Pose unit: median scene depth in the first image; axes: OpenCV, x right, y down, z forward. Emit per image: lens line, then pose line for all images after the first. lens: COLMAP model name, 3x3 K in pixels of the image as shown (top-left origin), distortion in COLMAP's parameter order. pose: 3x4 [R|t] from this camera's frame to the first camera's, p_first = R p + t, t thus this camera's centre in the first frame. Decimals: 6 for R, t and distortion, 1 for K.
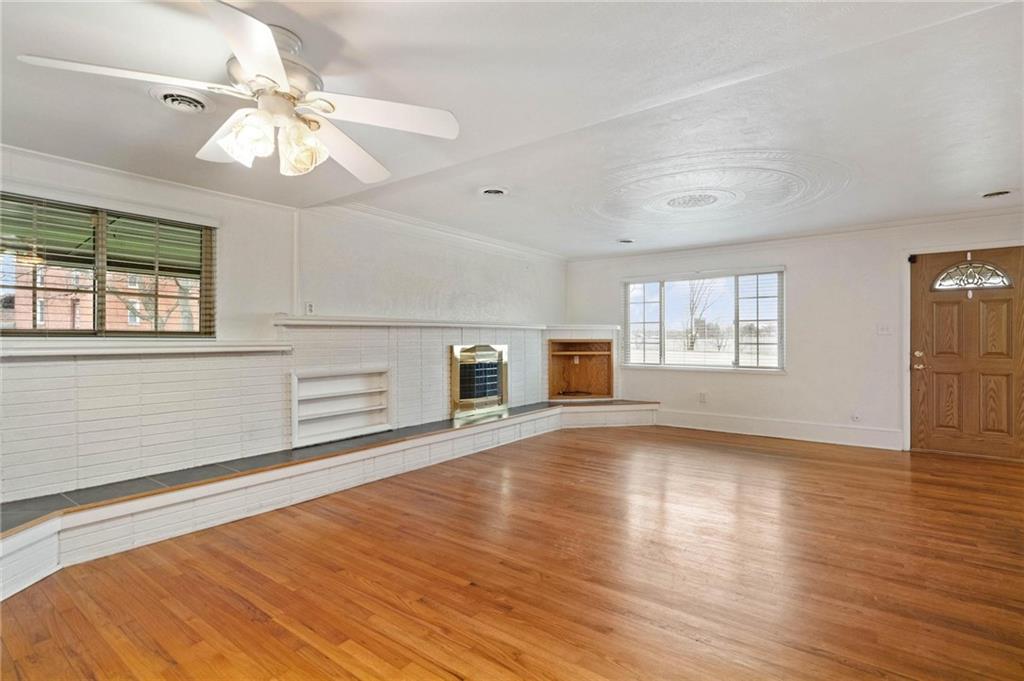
lens RADIAL K [[493.2, 0, 512.0], [0, 493.2, 340.5], [0, 0, 1]] dist [-0.002239, 0.006111]
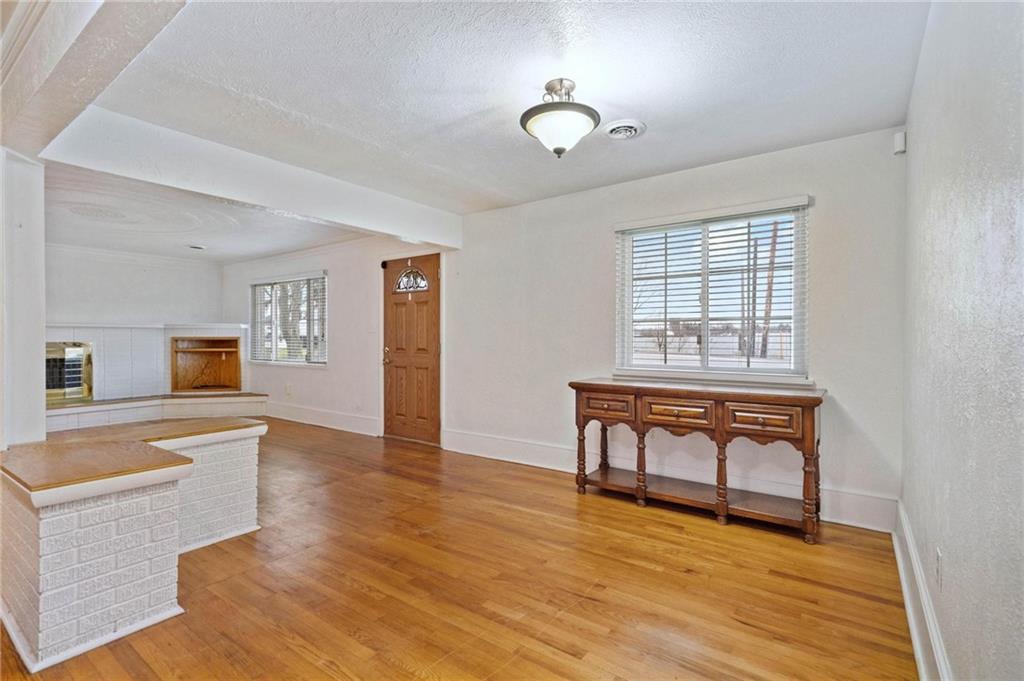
lens RADIAL K [[478.7, 0, 512.1], [0, 478.7, 334.7], [0, 0, 1]] dist [-0.005693, 0.005469]
pose [[0.999911, -0.000309, 0.013338, 1.075350], [0.000414, 0.999969, -0.007831, 0.001553], [-0.013335, 0.007836, 0.999880, -0.084521]]
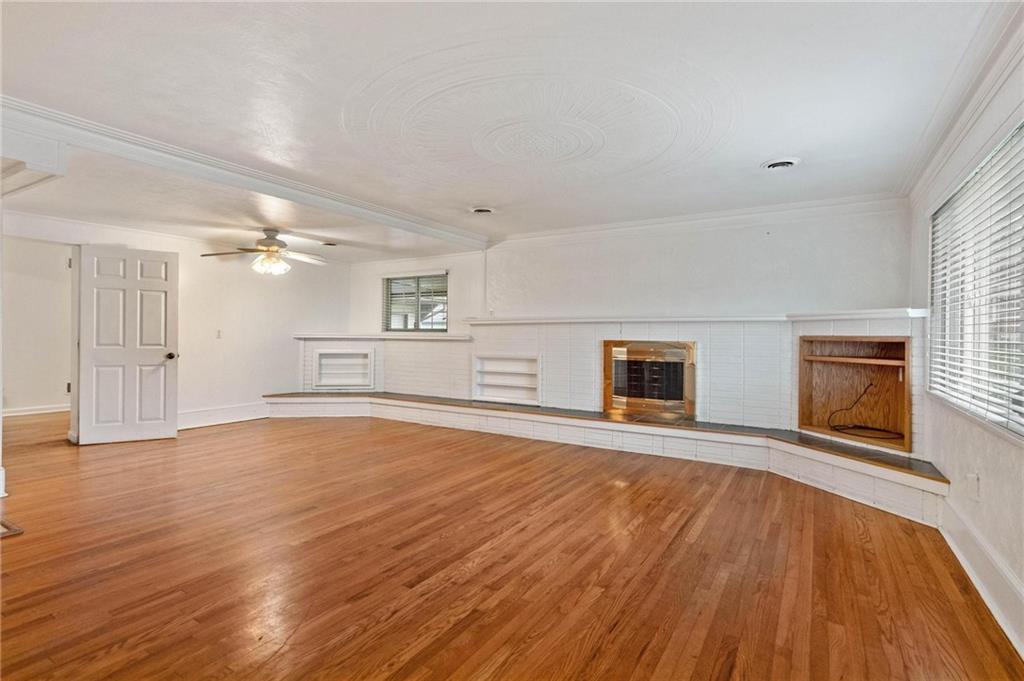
lens RADIAL K [[494.3, 0, 512.2], [0, 494.3, 333.3], [0, 0, 1]] dist [0.002167, 0.000067]
pose [[0.092147, -0.000154, -0.995745, 0.914856], [-0.011891, 0.999929, -0.001255, -0.000664], [0.995674, 0.011956, 0.092139, 0.749109]]
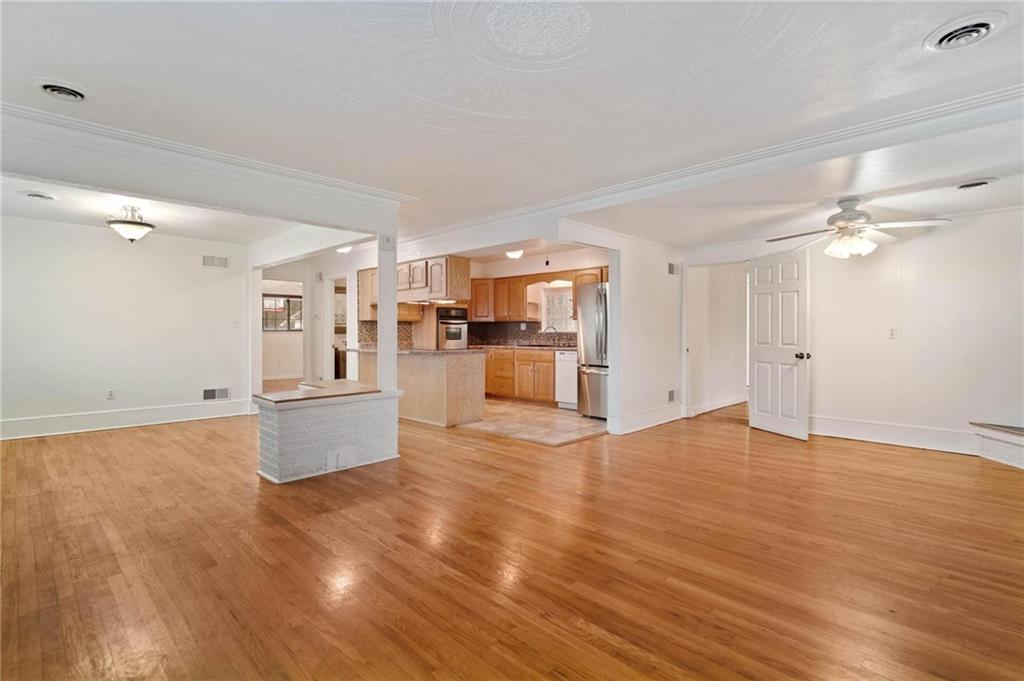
lens RADIAL K [[494.3, 0, 512.2], [0, 494.3, 333.3], [0, 0, 1]] dist [0.002167, 0.000067]
pose [[-0.990824, 0.000874, 0.135158, 0.273822], [0.001687, 0.999981, 0.005903, 0.000030], [-0.135150, 0.006077, -0.990806, 1.219281]]
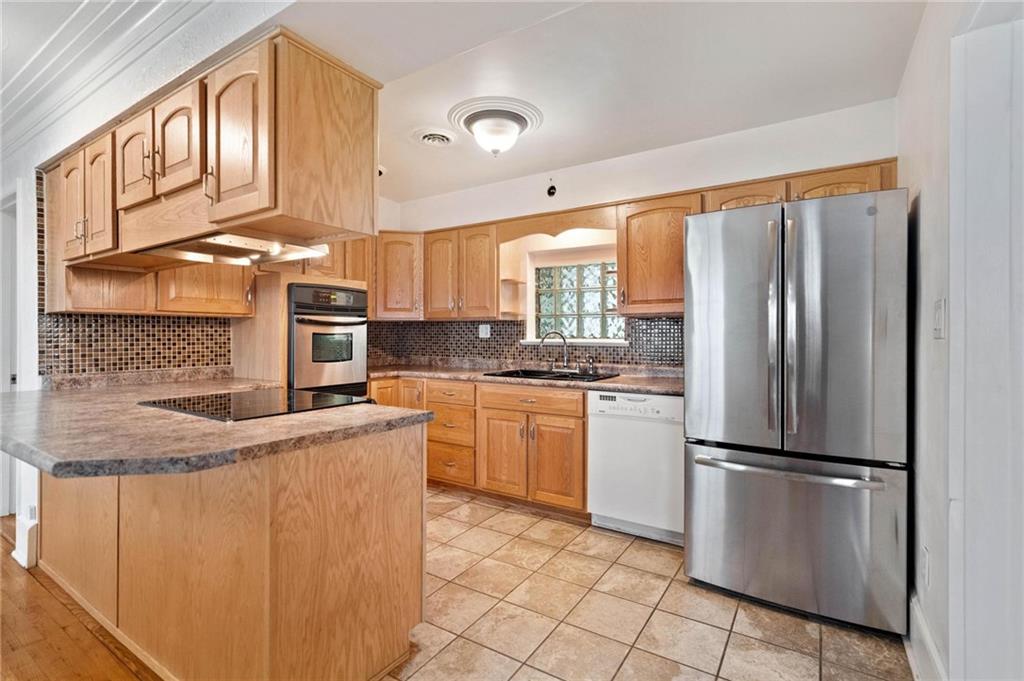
lens RADIAL K [[478.7, 0, 512.1], [0, 478.7, 334.7], [0, 0, 1]] dist [-0.005693, 0.005469]
pose [[-0.997658, -0.000712, -0.068396, 0.471282], [-0.000935, 0.999994, 0.003216, -0.009473], [0.068393, 0.003273, -0.997653, 0.358659]]
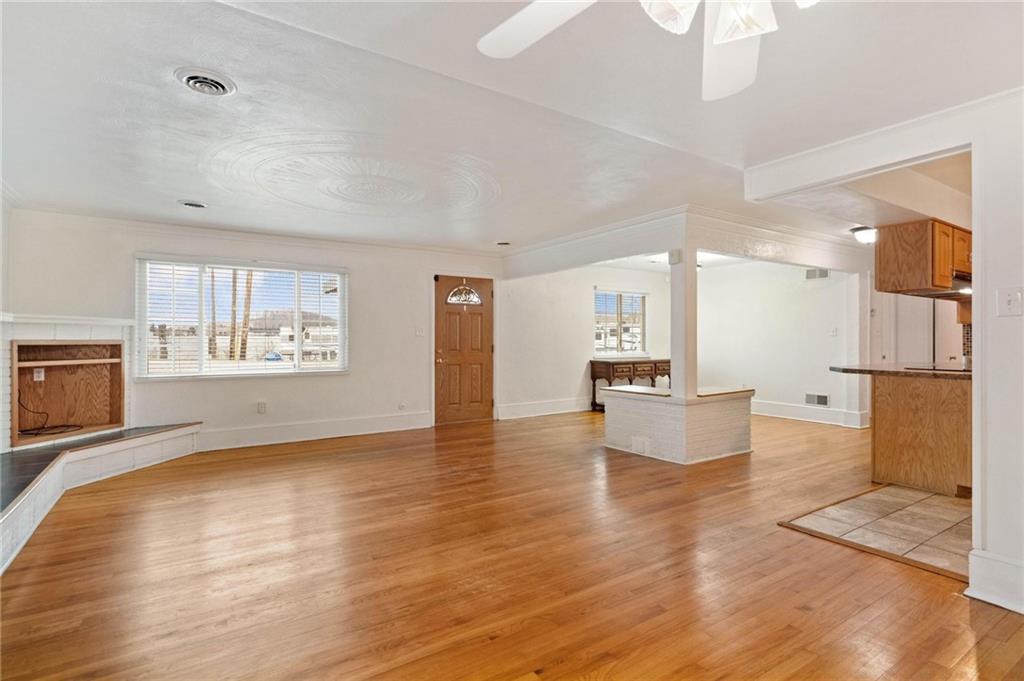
lens RADIAL K [[506.6, 0, 515.6], [0, 506.6, 337.4], [0, 0, 1]] dist [0.001360, 0.000991]
pose [[0.331259, 0.005225, 0.943525, -0.371322], [0.003780, 0.999969, -0.006865, 0.000735], [-0.943532, 0.005840, 0.331229, 0.358926]]
